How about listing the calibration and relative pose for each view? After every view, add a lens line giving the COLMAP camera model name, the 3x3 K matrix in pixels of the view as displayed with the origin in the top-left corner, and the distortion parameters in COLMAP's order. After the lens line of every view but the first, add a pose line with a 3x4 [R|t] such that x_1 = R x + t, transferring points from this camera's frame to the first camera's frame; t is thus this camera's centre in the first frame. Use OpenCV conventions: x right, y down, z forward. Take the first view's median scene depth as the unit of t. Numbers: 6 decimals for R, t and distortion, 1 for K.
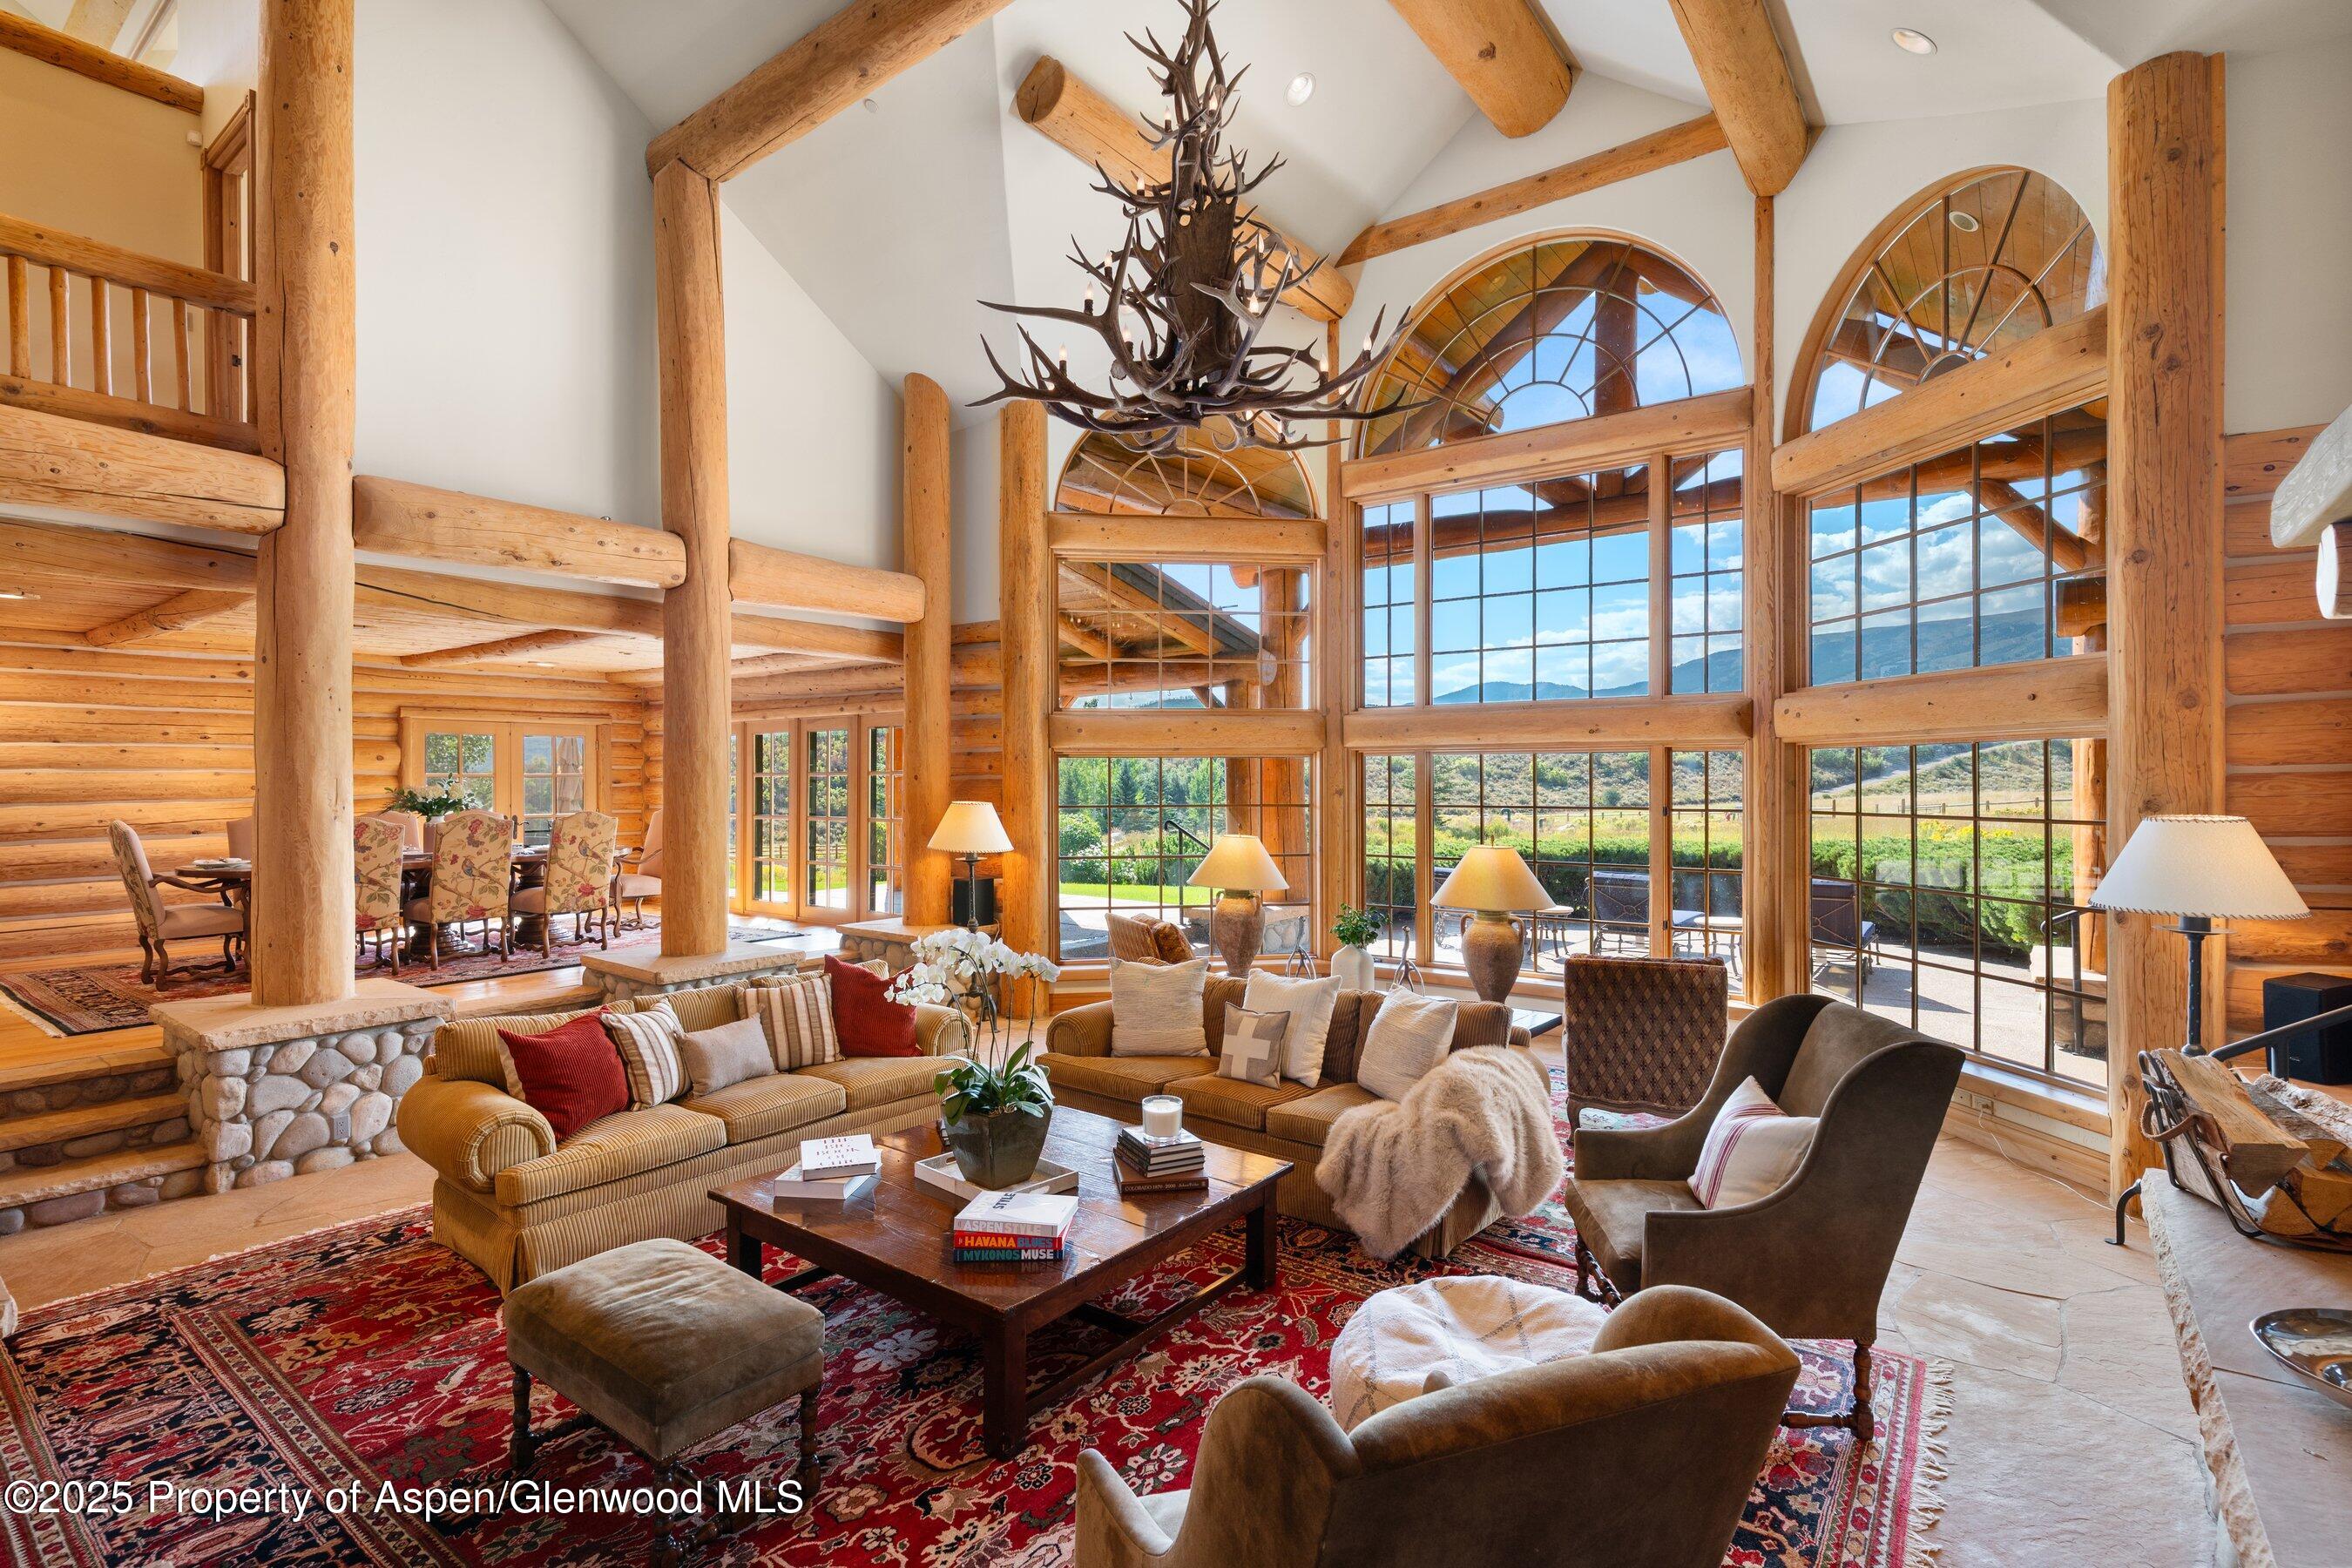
lens RADIAL K [[1115.3, 0, 1175.2], [0, 1115.3, 785.1], [0, 0, 1]] dist [-0.001901, -0.000271]
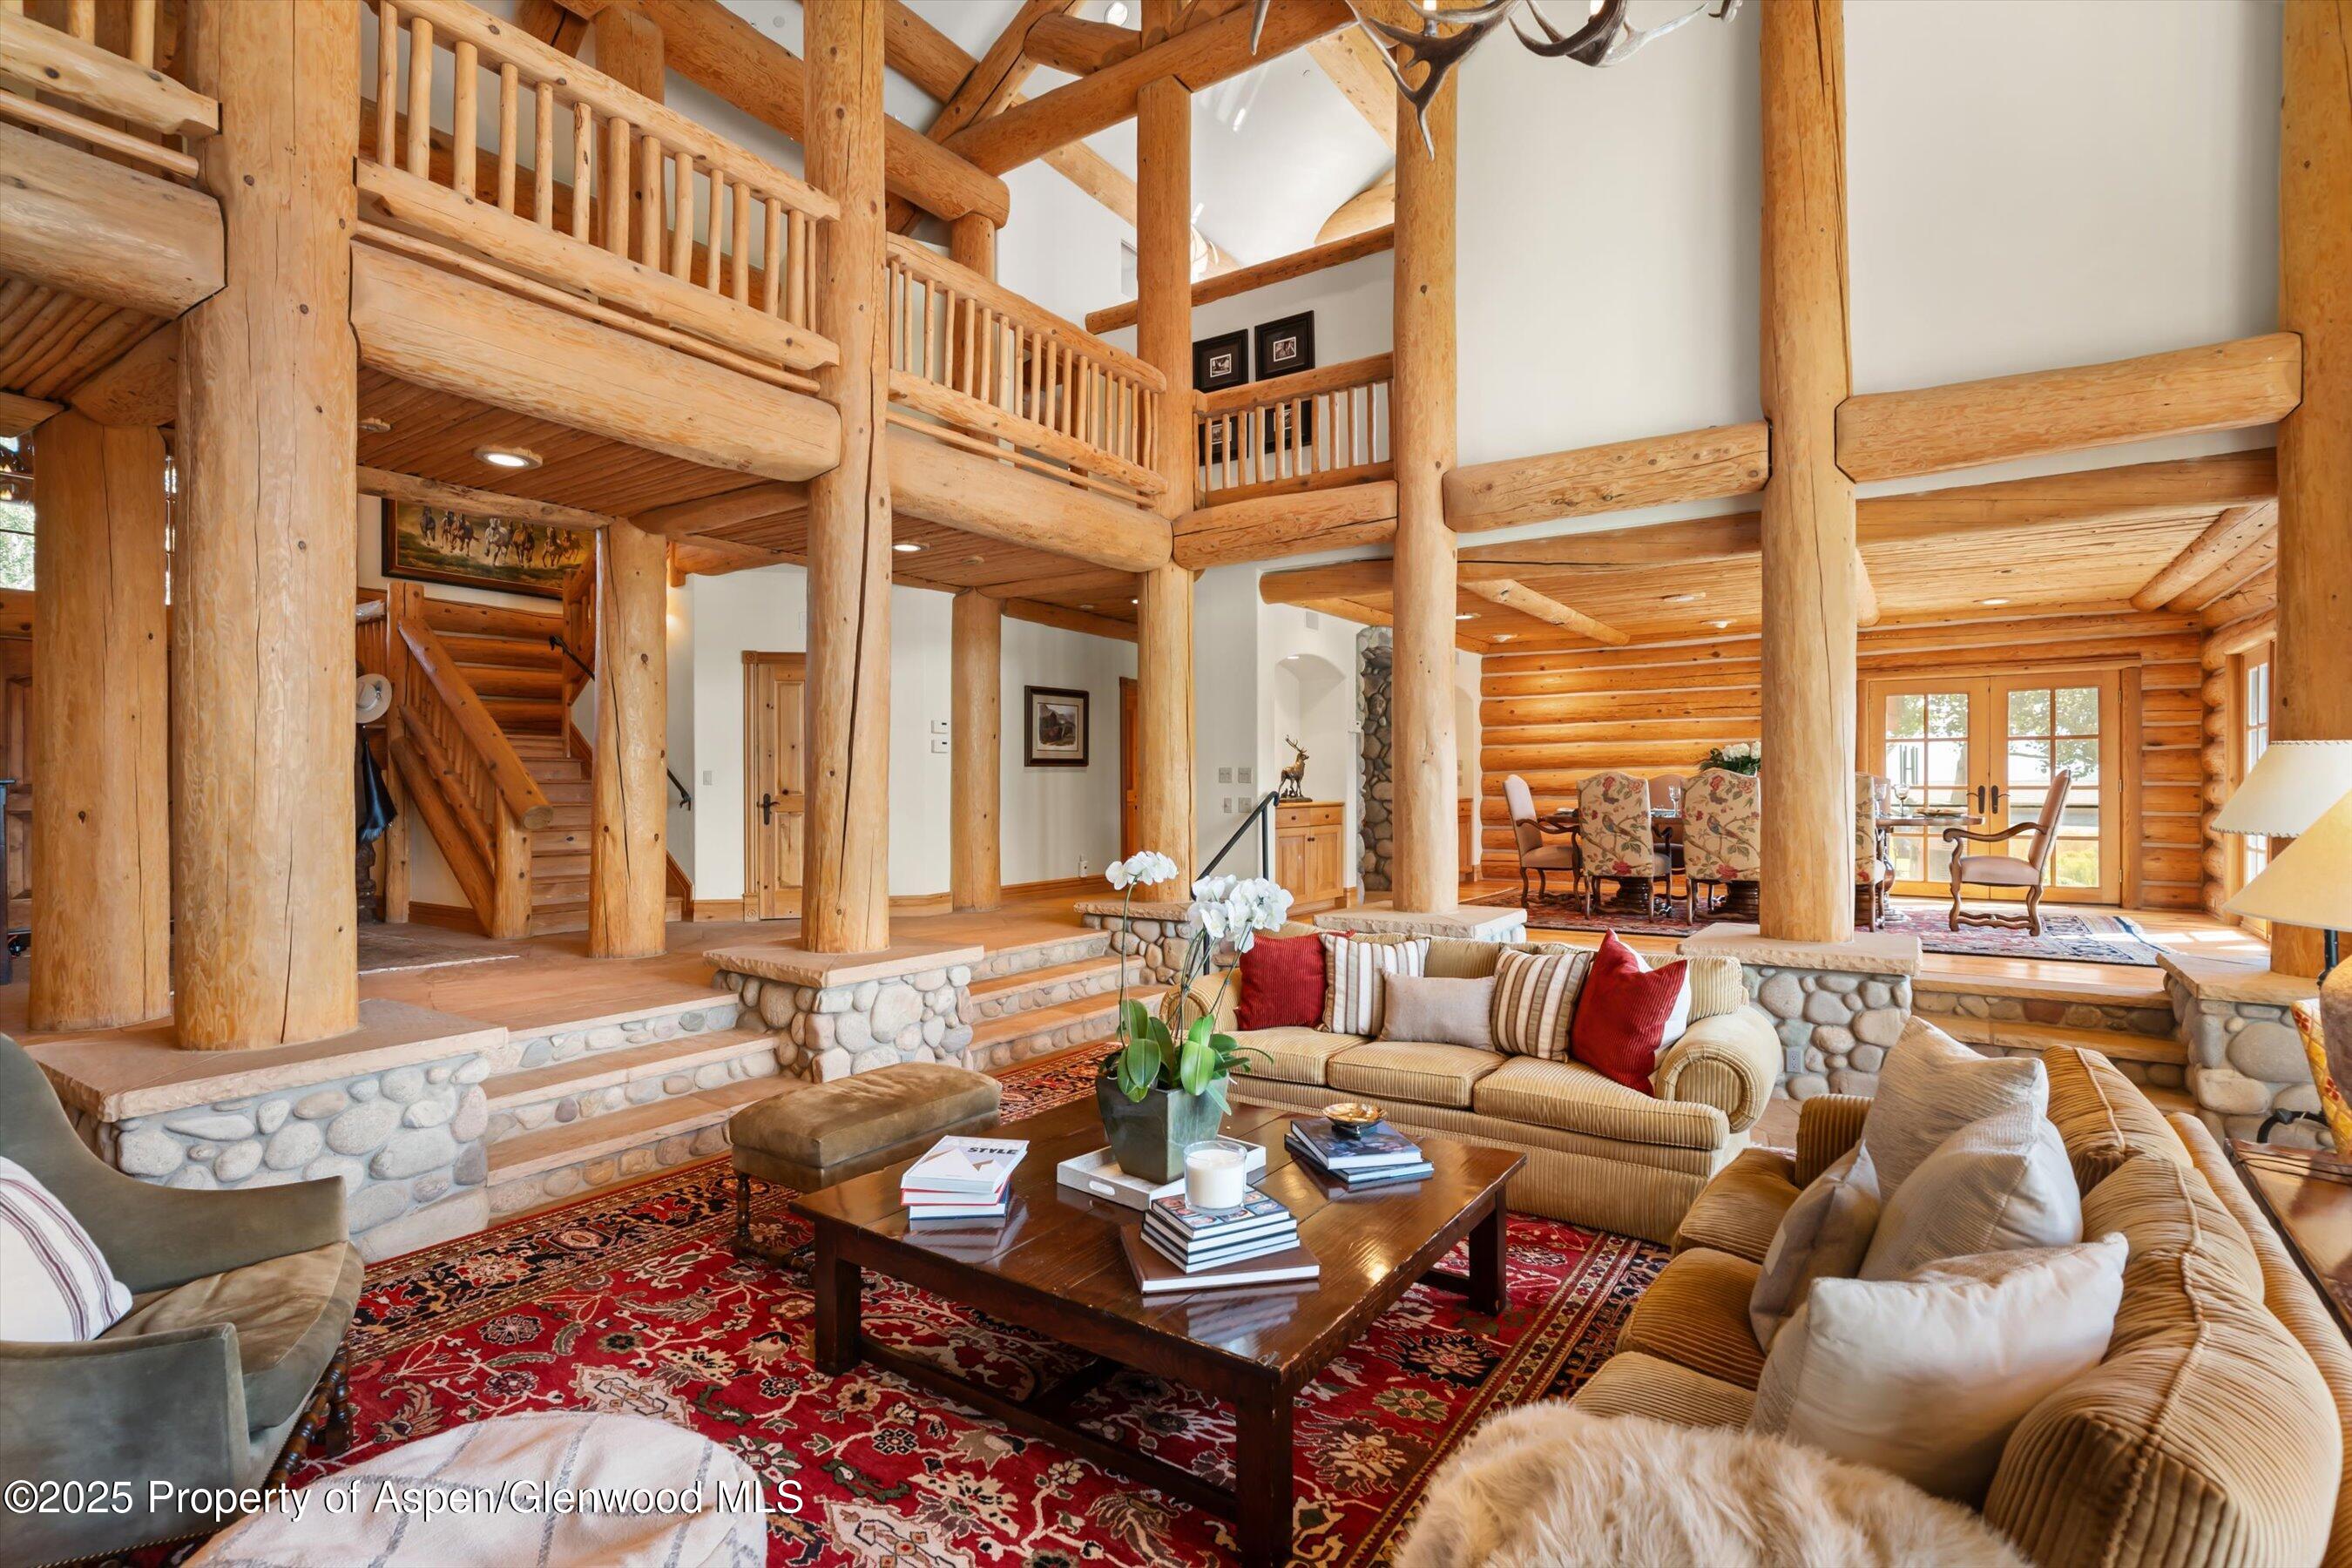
lens RADIAL K [[1115.3, 0, 1179.3], [0, 1115.3, 784.8], [0, 0, 1]] dist [-0.001901, -0.000271]
pose [[0.052267, 0.001686, -0.998632, 0.452096], [-0.002240, 0.999996, 0.001571, 0.054931], [0.998631, 0.002155, 0.052271, 0.691444]]
